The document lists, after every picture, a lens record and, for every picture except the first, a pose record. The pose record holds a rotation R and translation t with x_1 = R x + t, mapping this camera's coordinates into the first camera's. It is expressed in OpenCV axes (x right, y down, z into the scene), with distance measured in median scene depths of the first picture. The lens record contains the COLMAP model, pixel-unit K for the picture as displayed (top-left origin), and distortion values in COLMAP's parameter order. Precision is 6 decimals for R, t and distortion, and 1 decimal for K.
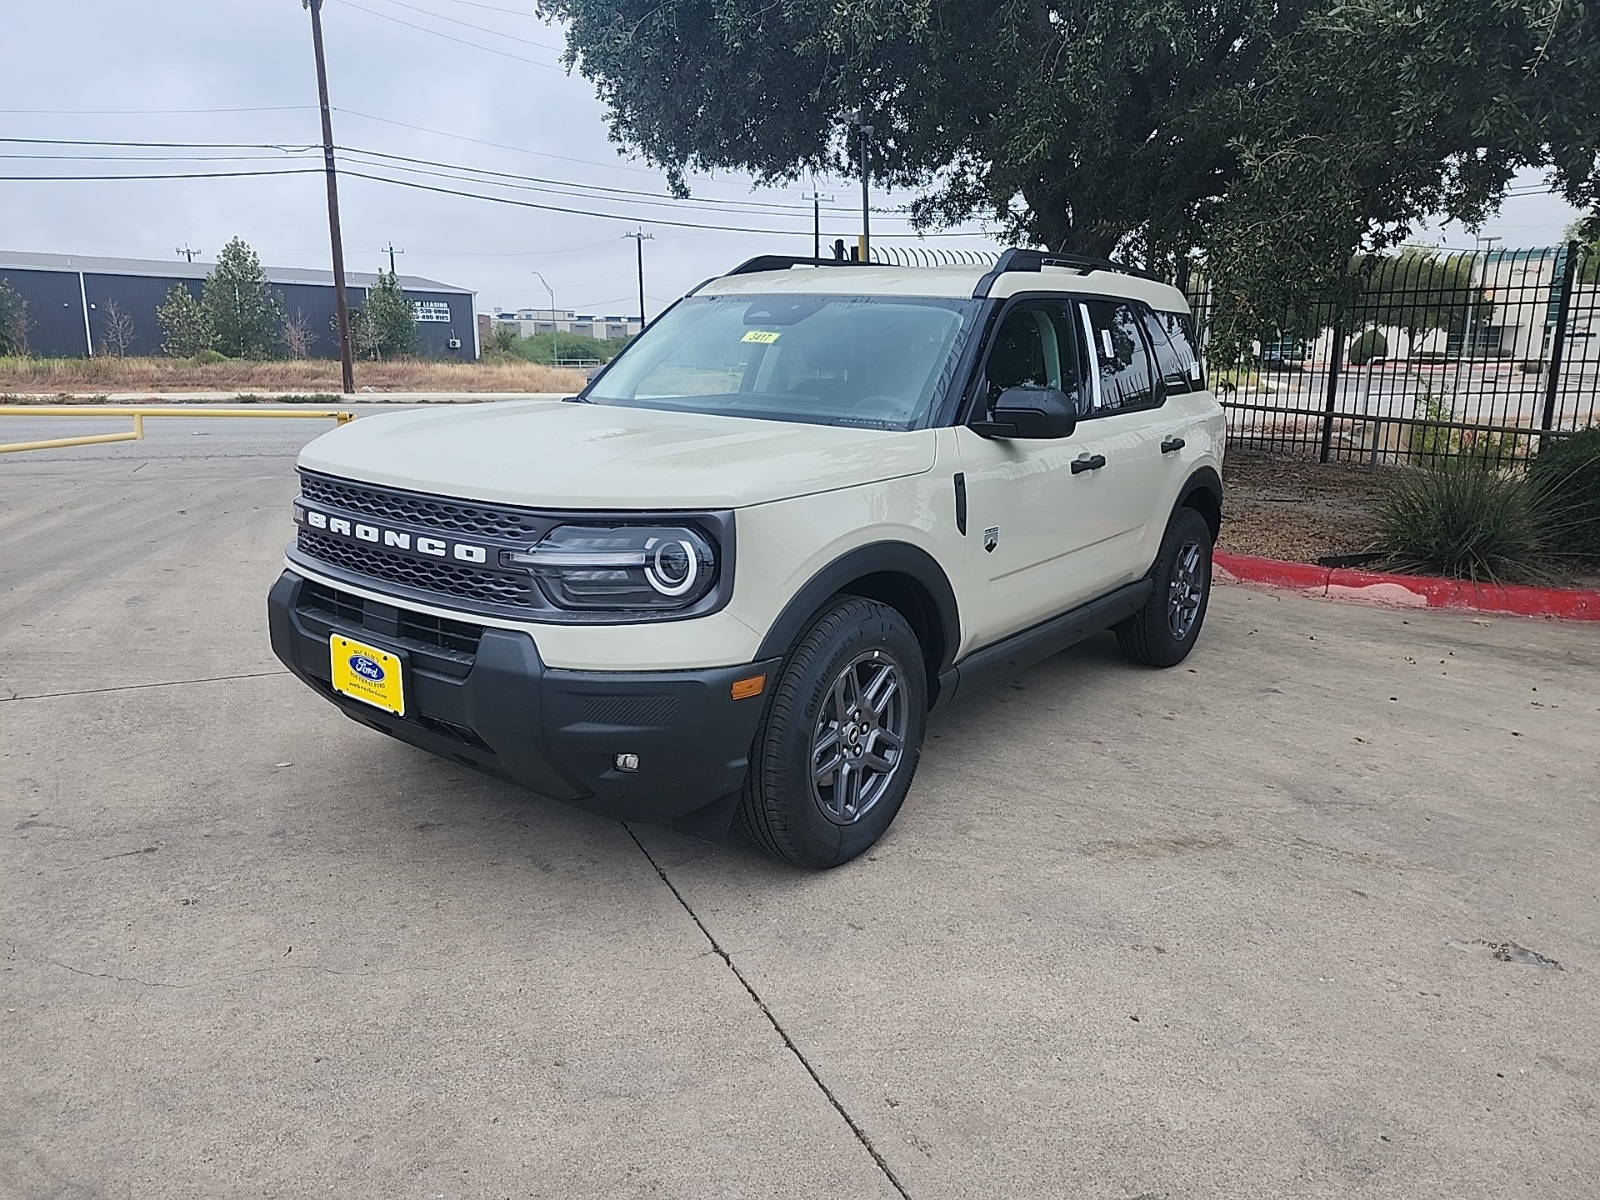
lens RADIAL K [[1142.7, 0, 777.0], [0, 1142.7, 598.3], [0, 0, 1]] dist [0.066840, 0.003629]
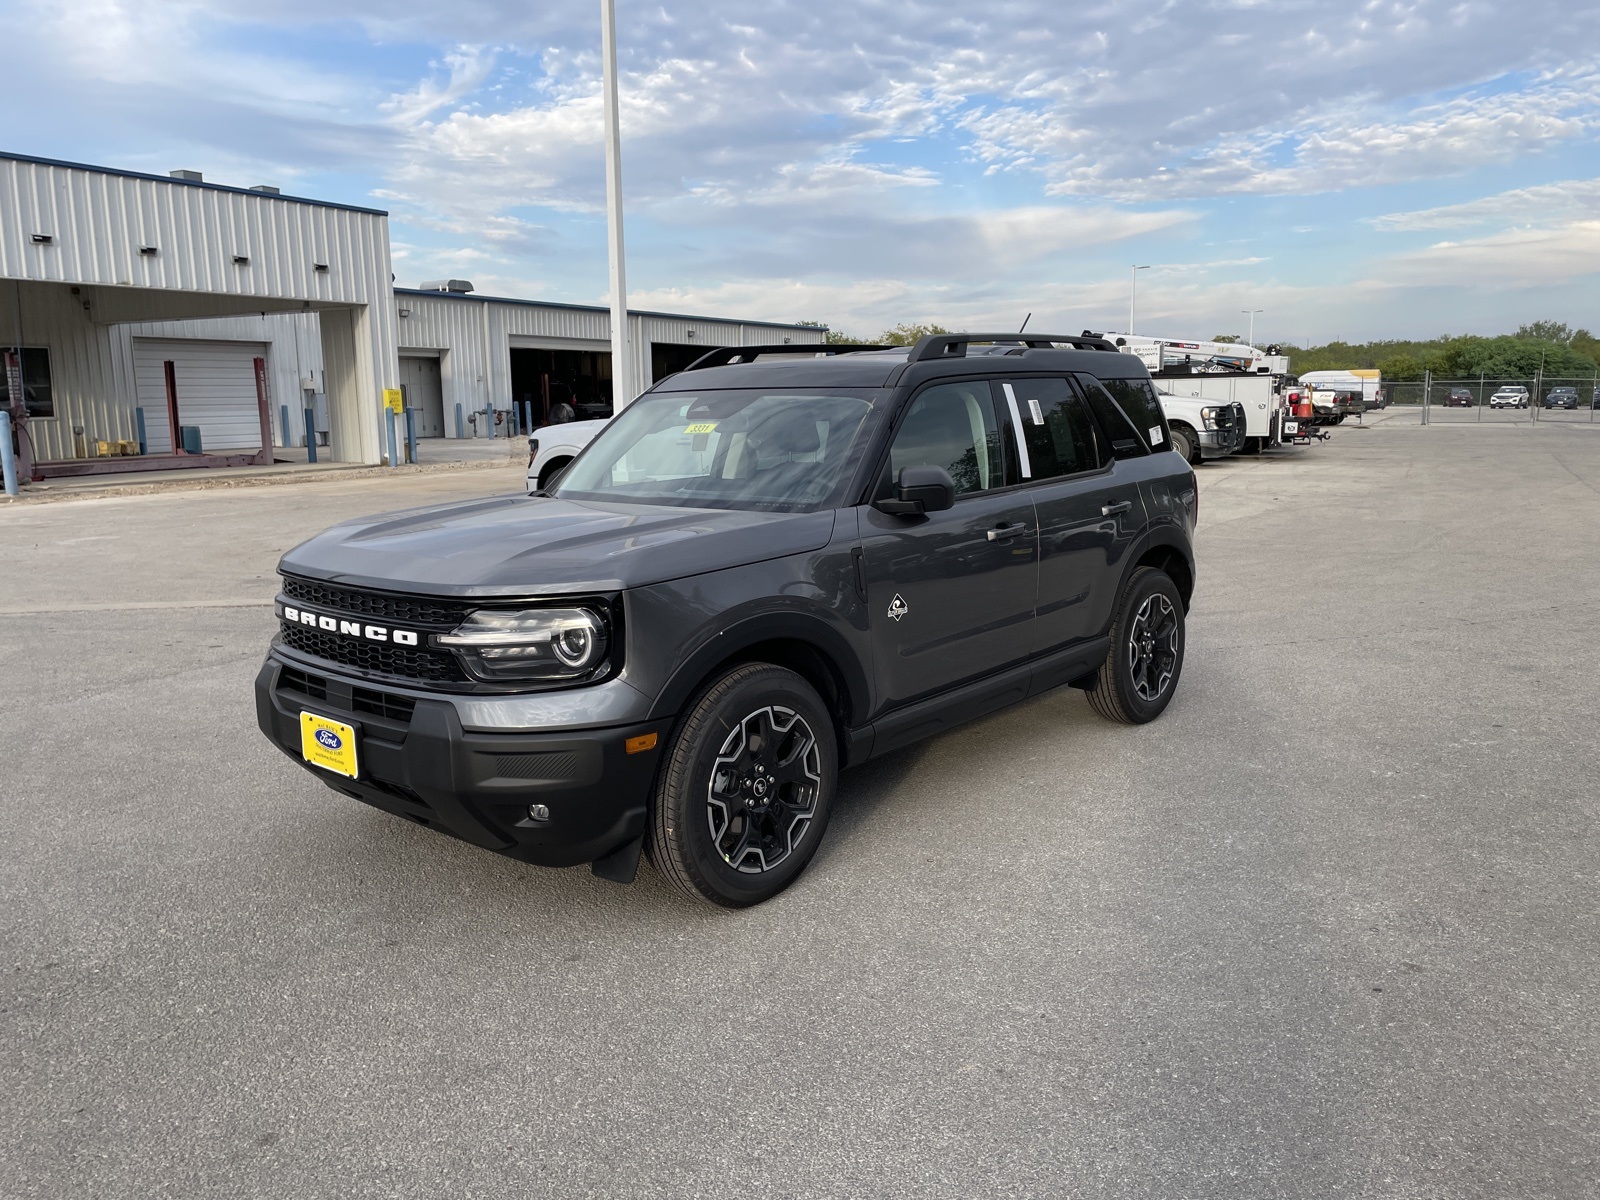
lens RADIAL K [[1256.9, 0, 791.4], [0, 1256.9, 590.0], [0, 0, 1]] dist [0.033743, -0.006274]
pose [[0.997104, -0.040007, -0.064671, 0.198577], [0.035541, 0.996998, -0.068793, 0.014444], [0.067229, 0.066295, 0.995533, -0.248151]]
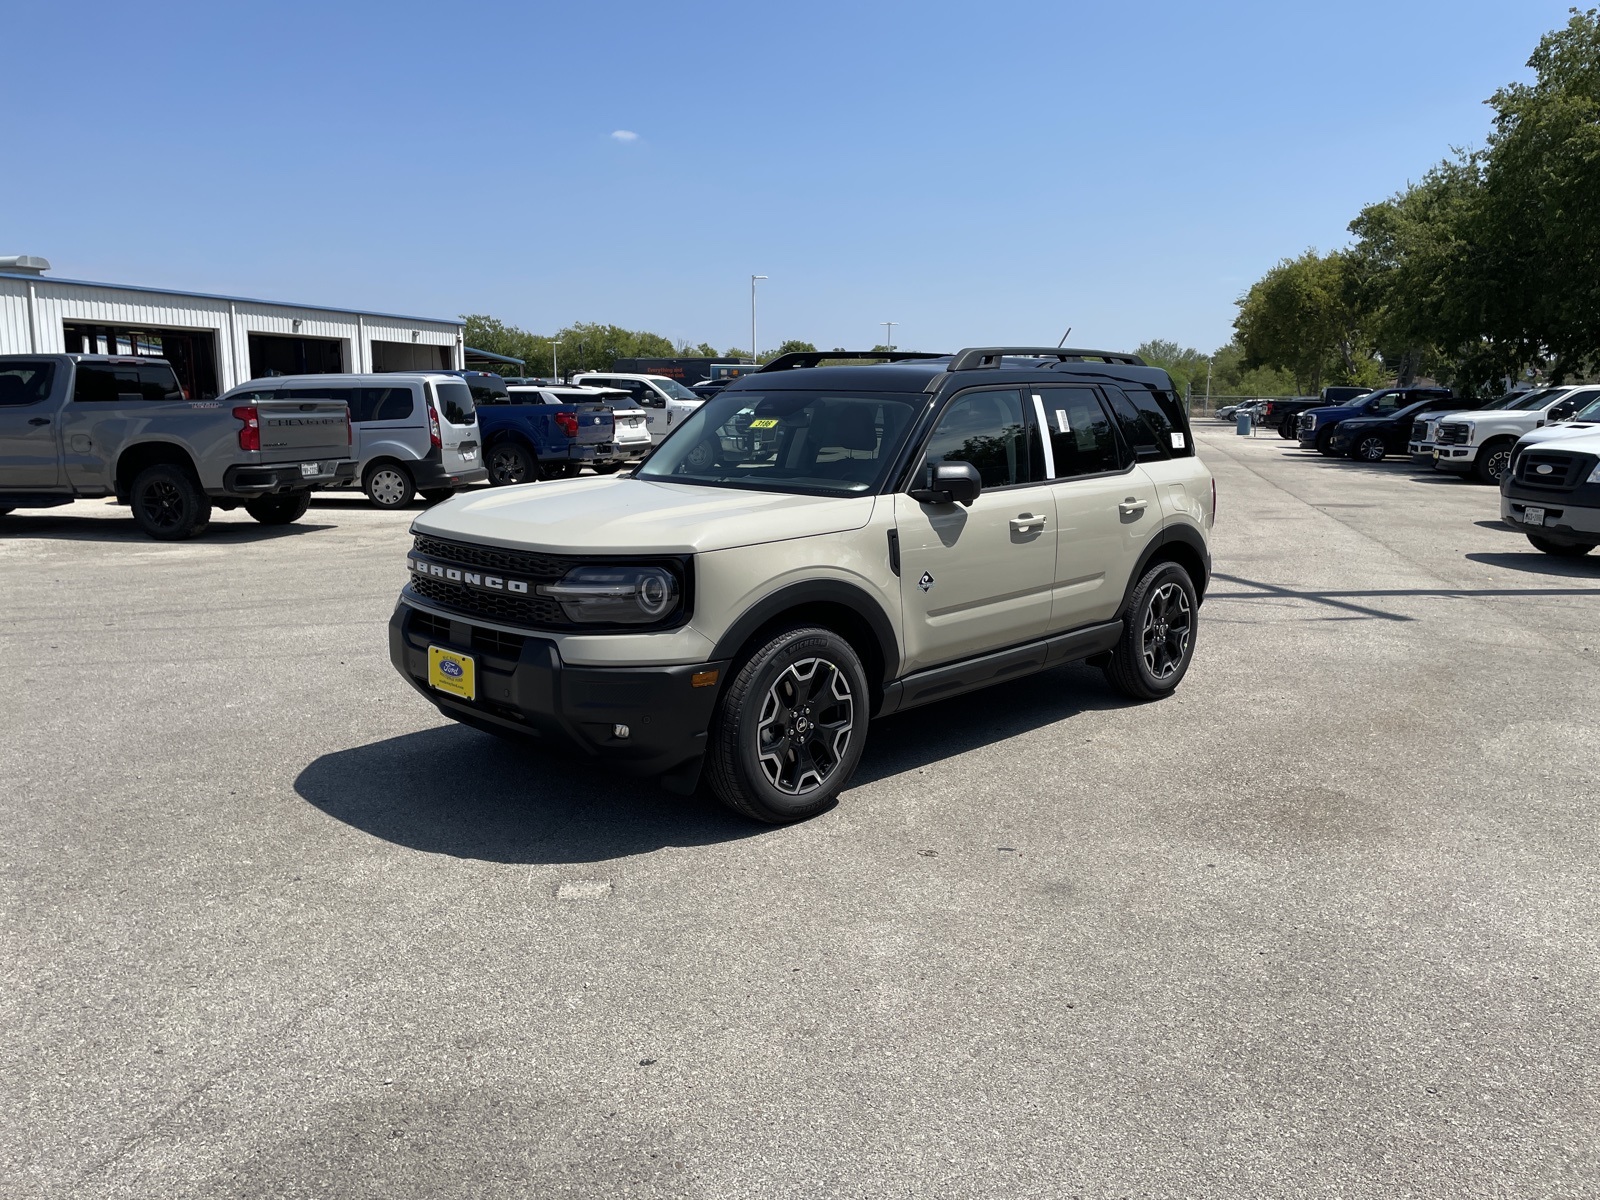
lens RADIAL K [[1256.9, 0, 812.9], [0, 1256.9, 600.8], [0, 0, 1]] dist [0.033743, -0.006274]
pose [[0.994480, -0.002598, -0.104894, 0.252285], [-0.003523, 0.998303, -0.058125, 0.065193], [0.104867, 0.058174, 0.992783, -0.505231]]
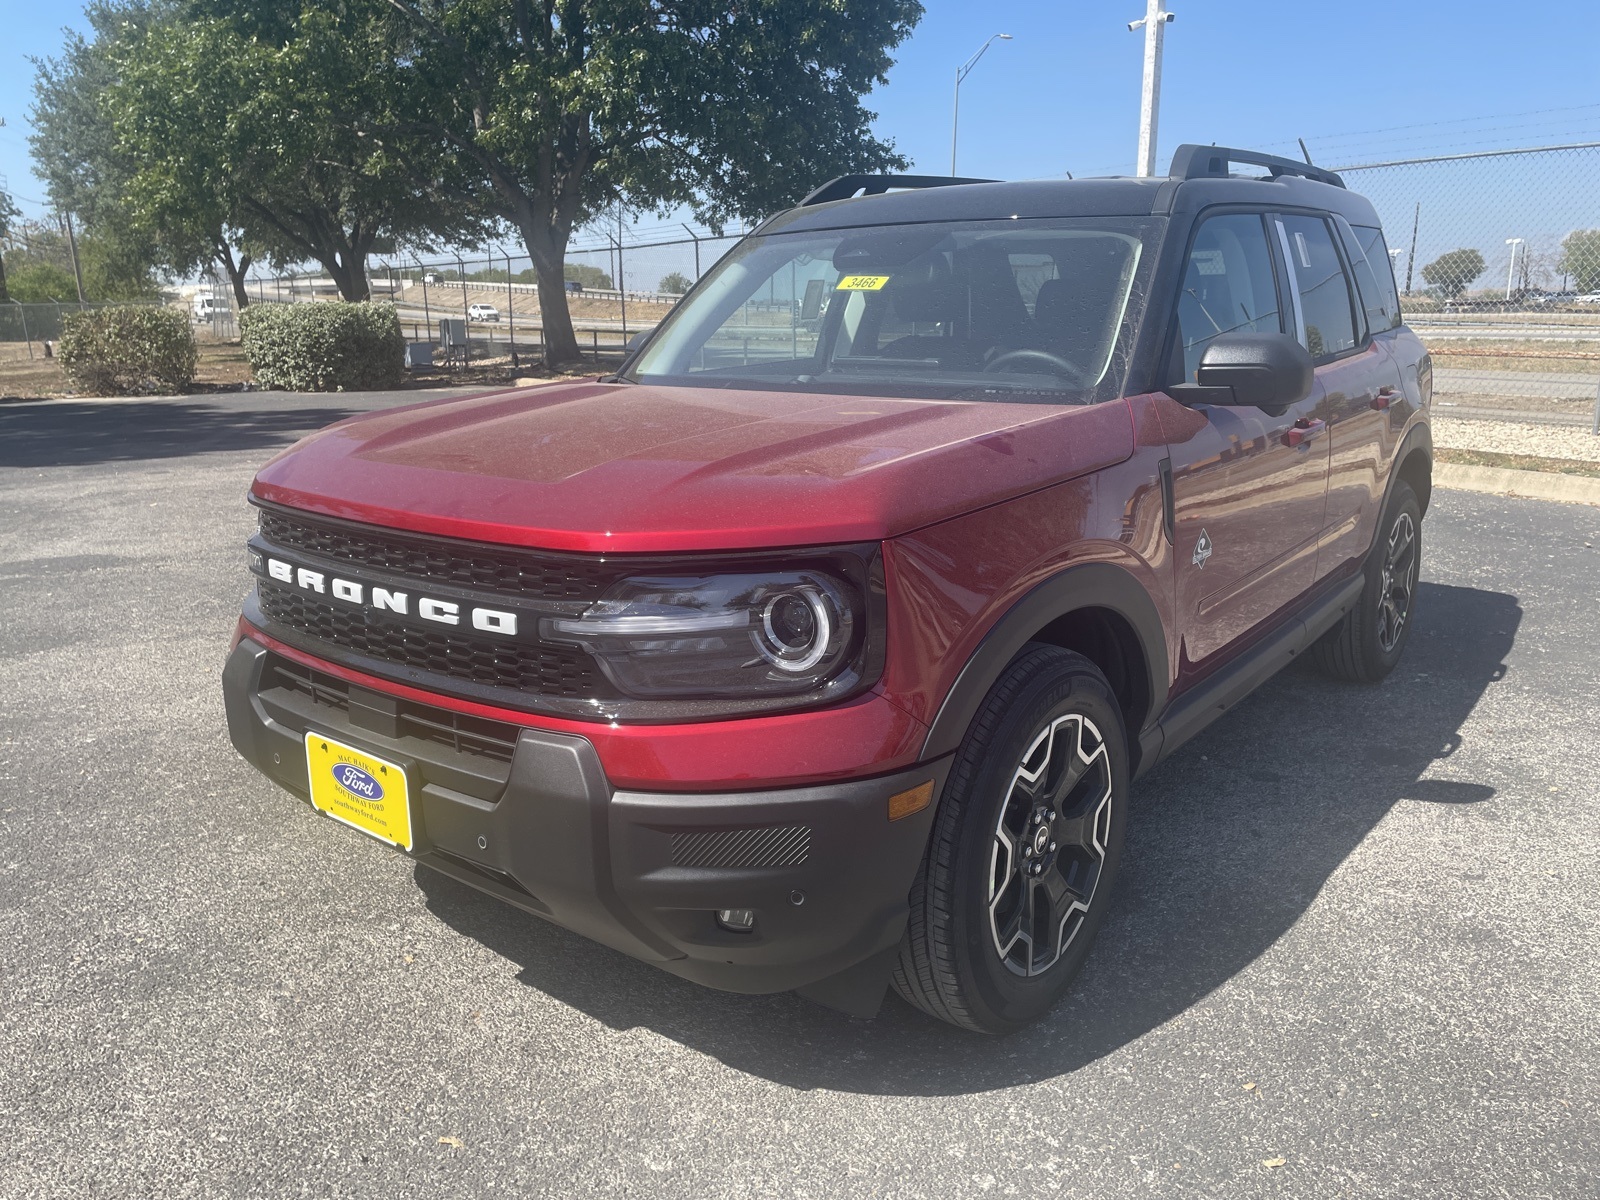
lens RADIAL K [[1256.9, 0, 802.3], [0, 1256.9, 619.0], [0, 0, 1]] dist [0.033743, -0.006274]
pose [[0.998929, -0.043181, -0.016646, -0.066176], [0.043733, 0.998452, 0.034355, -0.053635], [0.015137, -0.035046, 0.999271, 0.233398]]
